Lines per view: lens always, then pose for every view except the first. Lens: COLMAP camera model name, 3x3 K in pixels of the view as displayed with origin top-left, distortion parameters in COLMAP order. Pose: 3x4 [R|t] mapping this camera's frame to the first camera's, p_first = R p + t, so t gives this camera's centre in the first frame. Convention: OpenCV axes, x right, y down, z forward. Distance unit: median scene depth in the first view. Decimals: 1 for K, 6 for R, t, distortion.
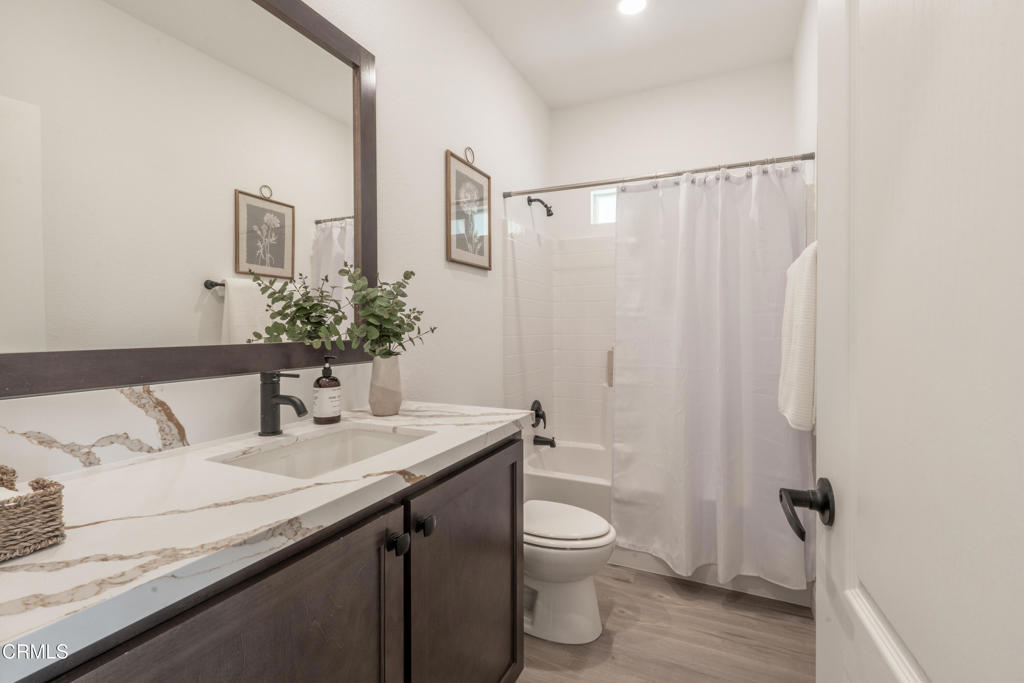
lens RADIAL K [[458.5, 0, 513.9], [0, 458.5, 336.3], [0, 0, 1]] dist [0.000055, -0.000008]
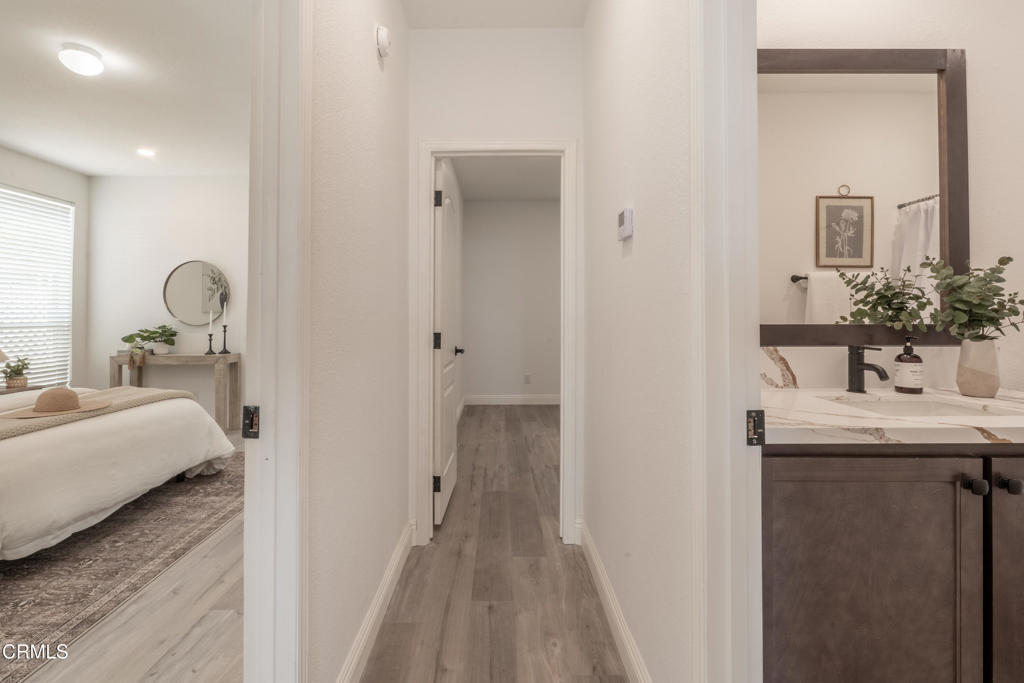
lens RADIAL K [[471.0, 0, 500.5], [0, 471.0, 307.4], [0, 0, 1]] dist [-0.002049, -0.000551]
pose [[0.442472, -0.012689, -0.896693, 0.198336], [-0.019067, 0.999541, -0.023553, 0.015401], [0.896580, 0.027519, 0.442027, -0.443565]]
